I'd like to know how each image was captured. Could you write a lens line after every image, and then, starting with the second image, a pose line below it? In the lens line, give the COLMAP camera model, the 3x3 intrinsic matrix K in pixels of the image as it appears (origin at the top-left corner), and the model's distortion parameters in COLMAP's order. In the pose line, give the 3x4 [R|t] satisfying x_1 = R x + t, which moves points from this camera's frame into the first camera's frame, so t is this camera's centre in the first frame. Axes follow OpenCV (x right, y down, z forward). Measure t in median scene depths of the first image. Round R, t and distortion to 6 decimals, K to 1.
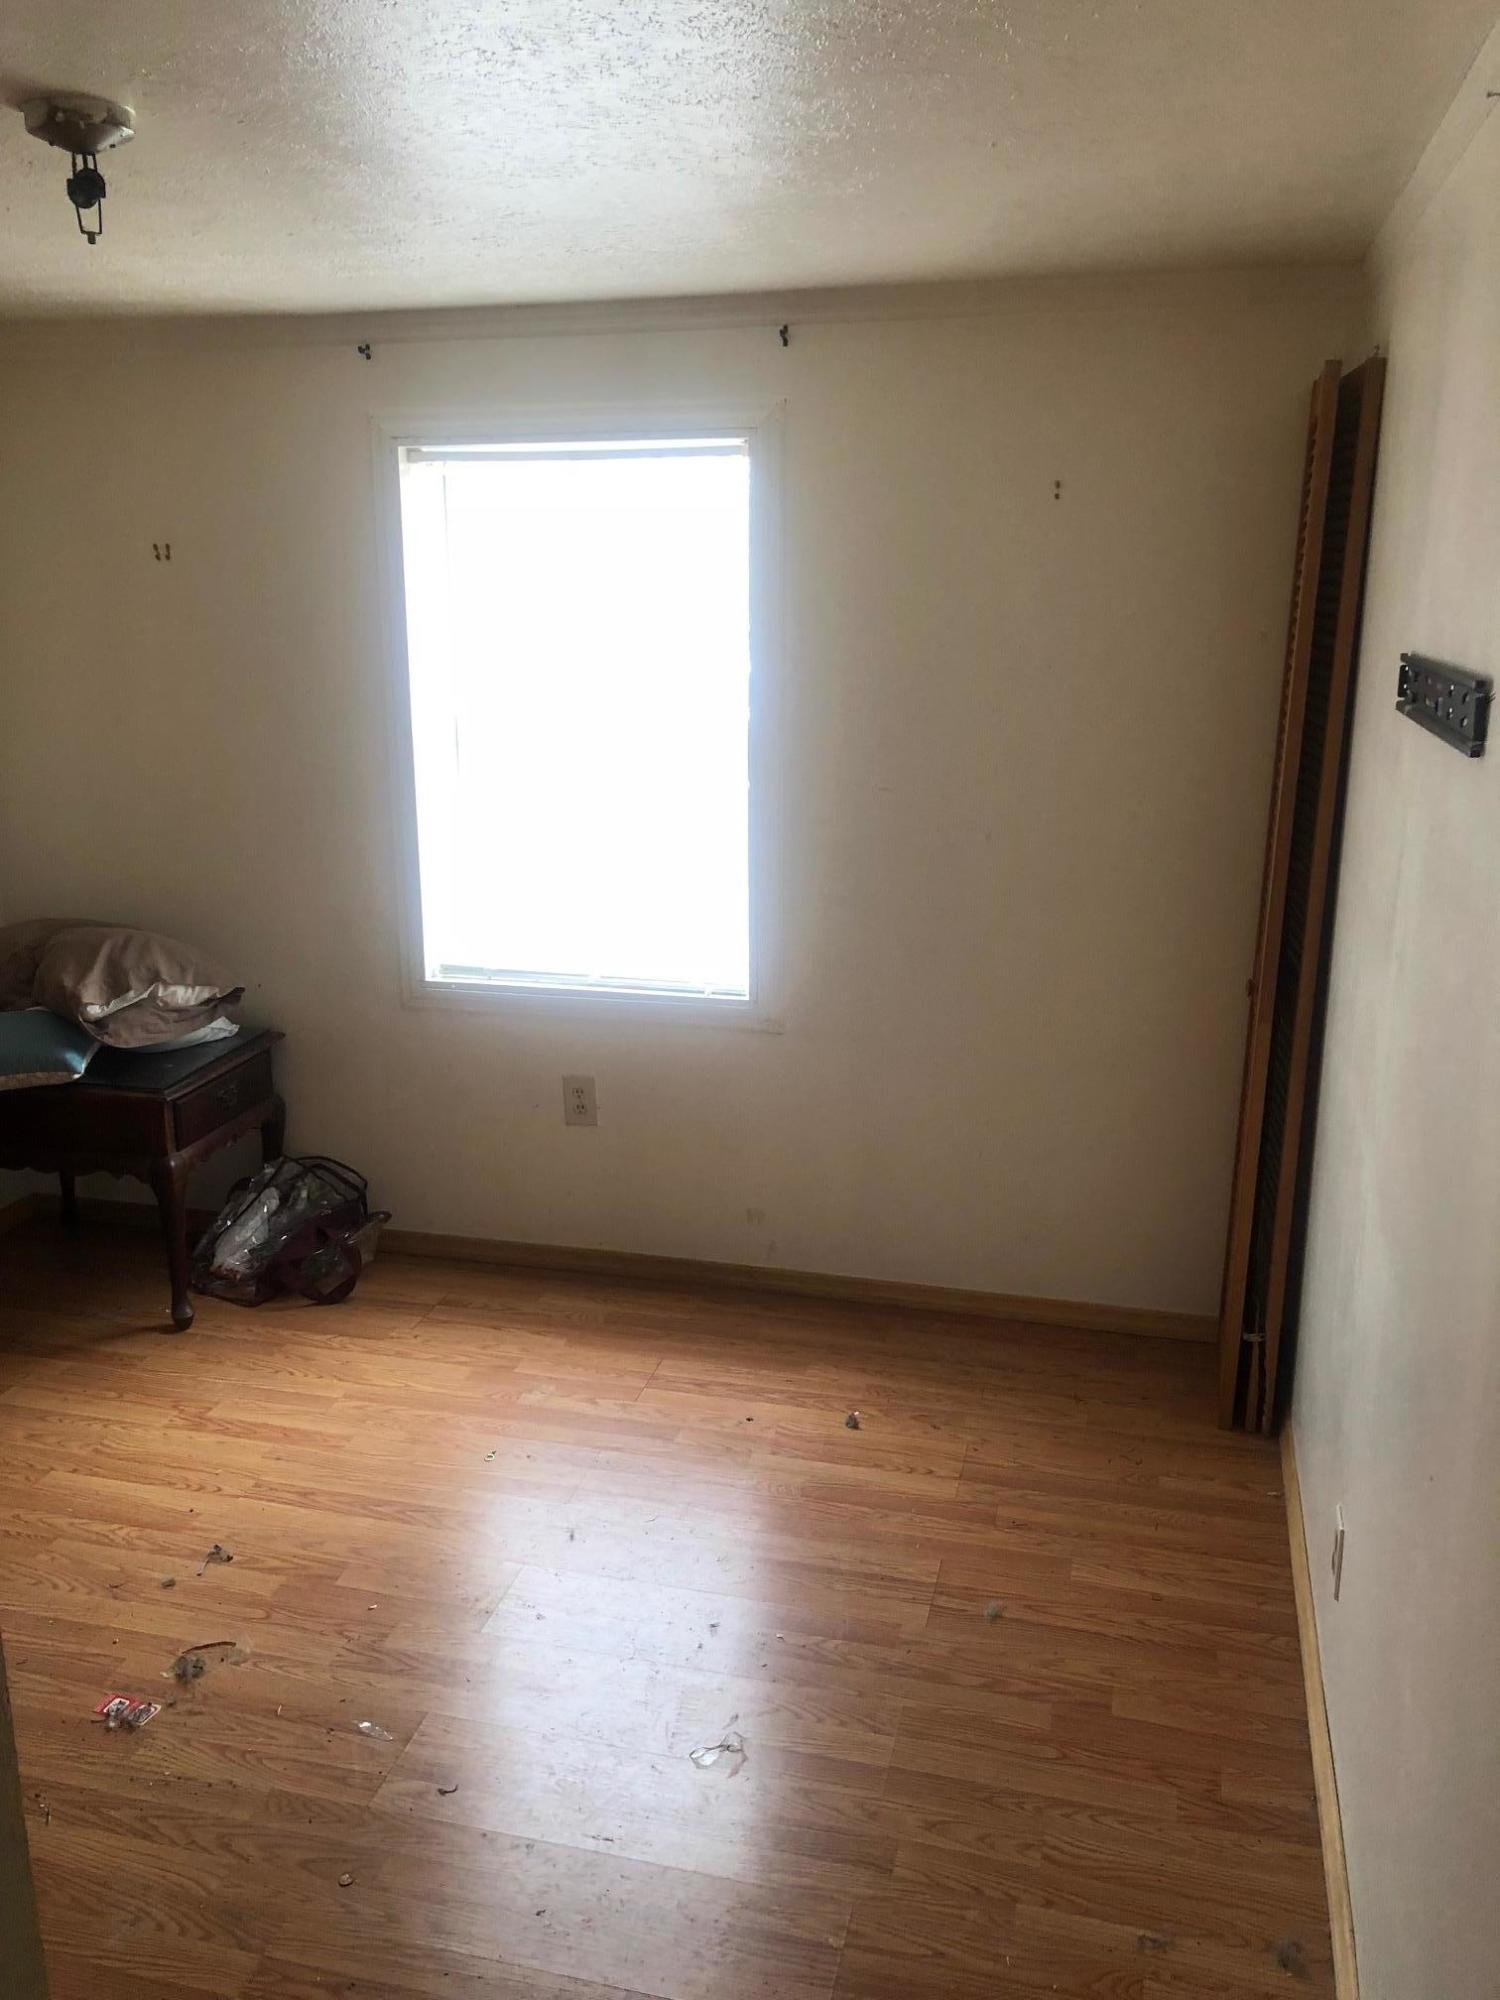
lens RADIAL K [[1611.9, 0, 736.0], [0, 1611.9, 1006.2], [0, 0, 1]] dist [0.020259, -0.028179]
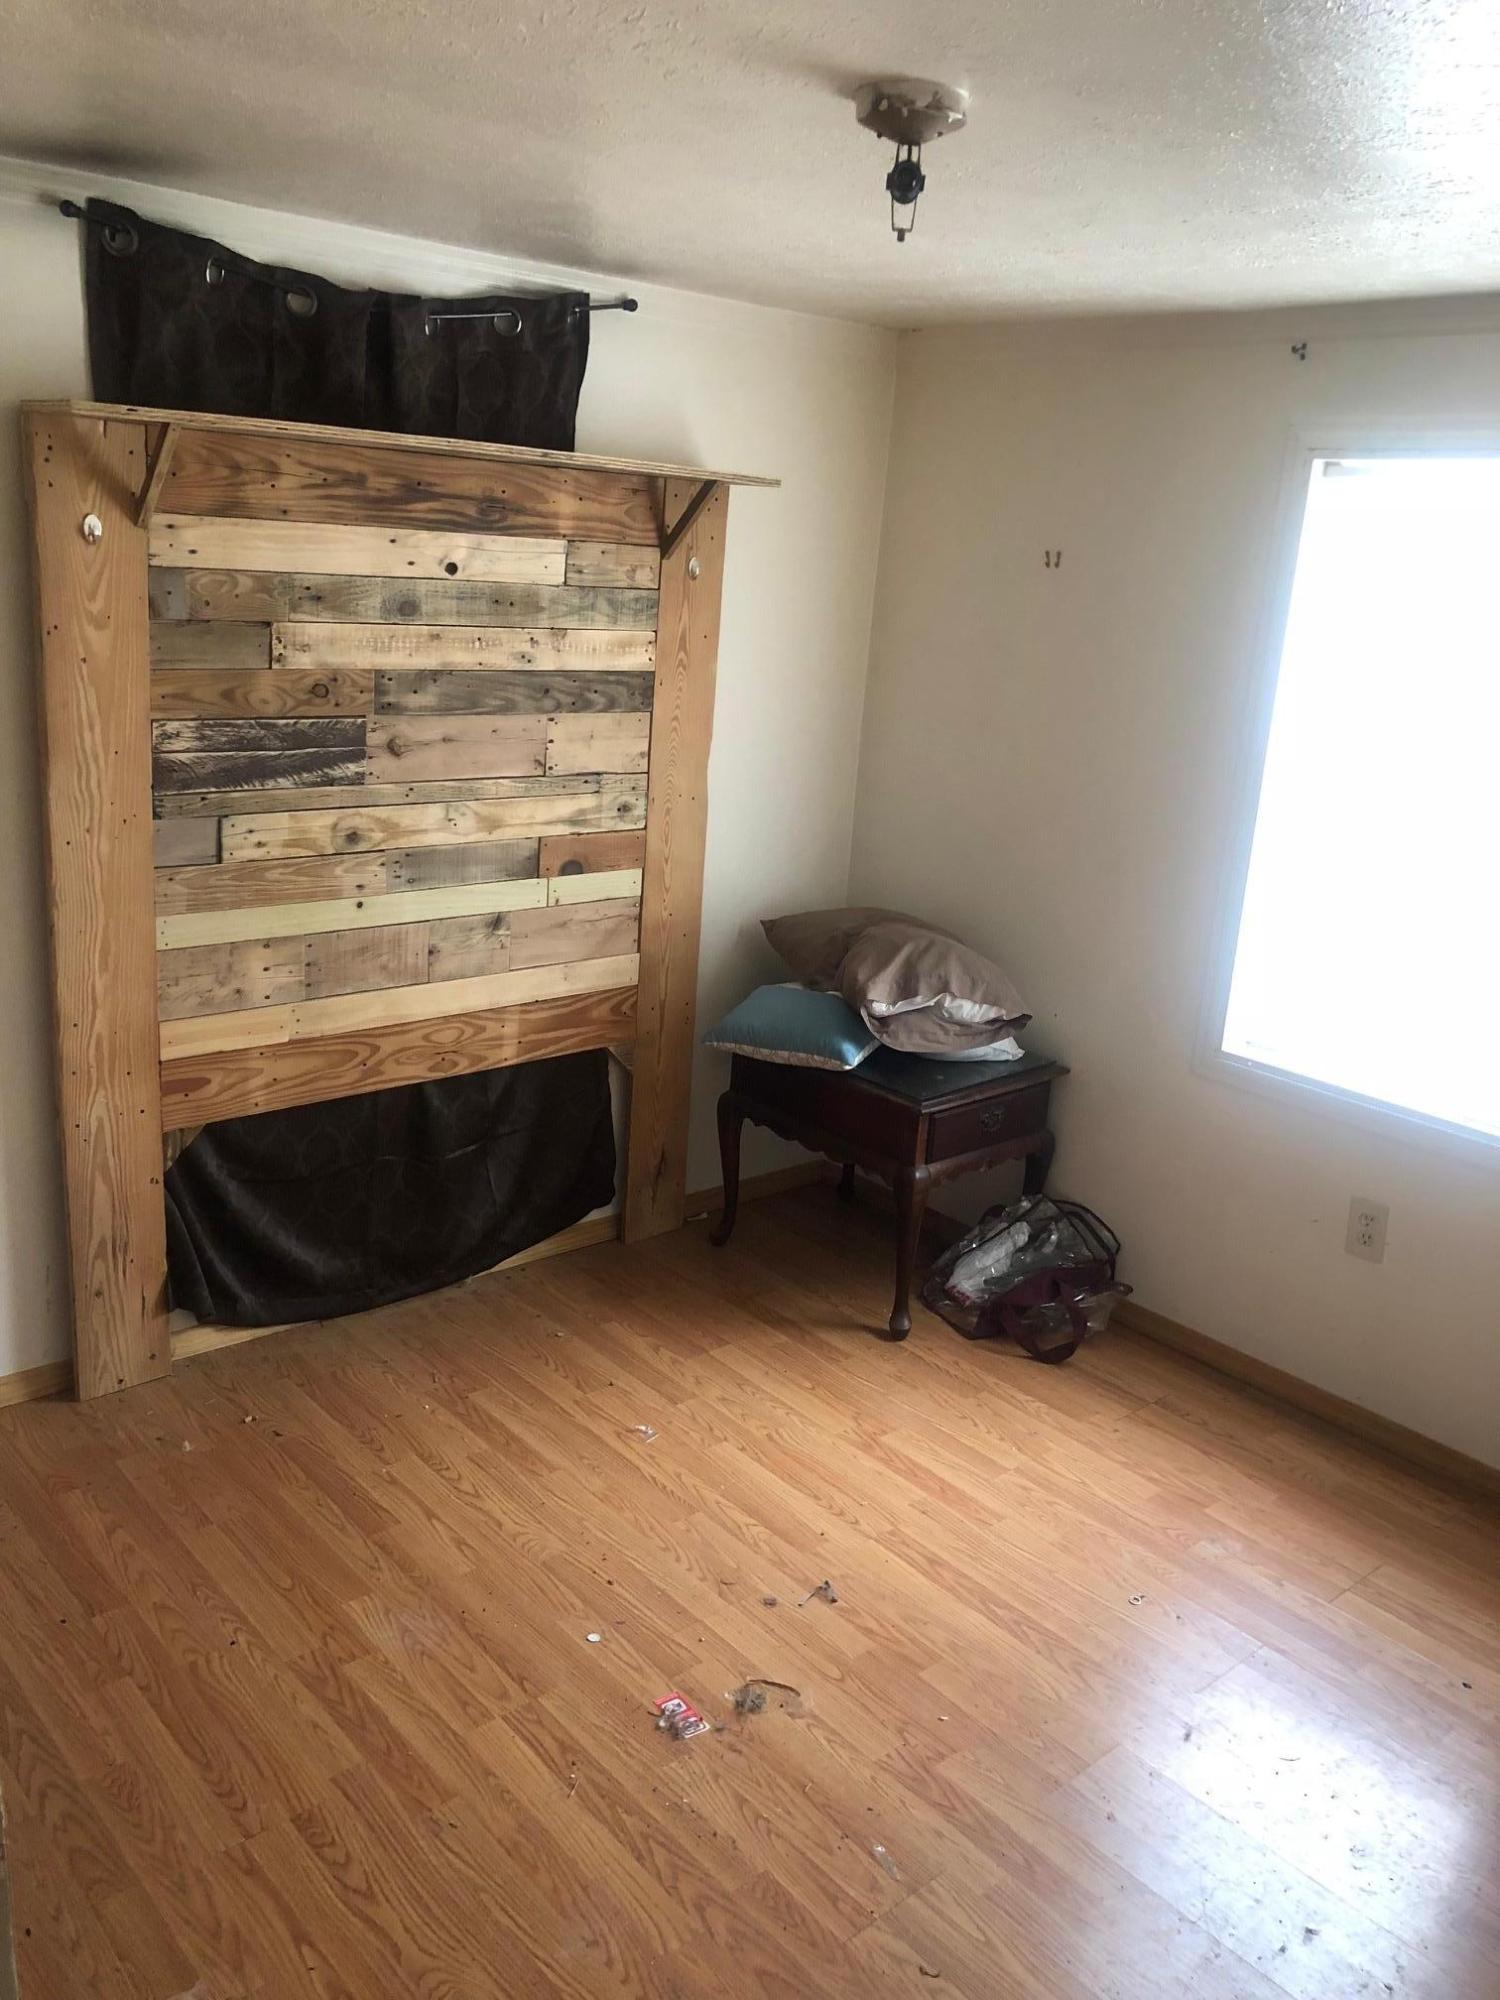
lens RADIAL K [[1611.9, 0, 755.8], [0, 1611.9, 993.6], [0, 0, 1]] dist [0.020259, -0.028179]
pose [[0.822775, 0.208513, -0.528737, 0.068645], [-0.211347, 0.975809, 0.055940, -0.046305], [0.527610, 0.065721, 0.846940, 0.110269]]
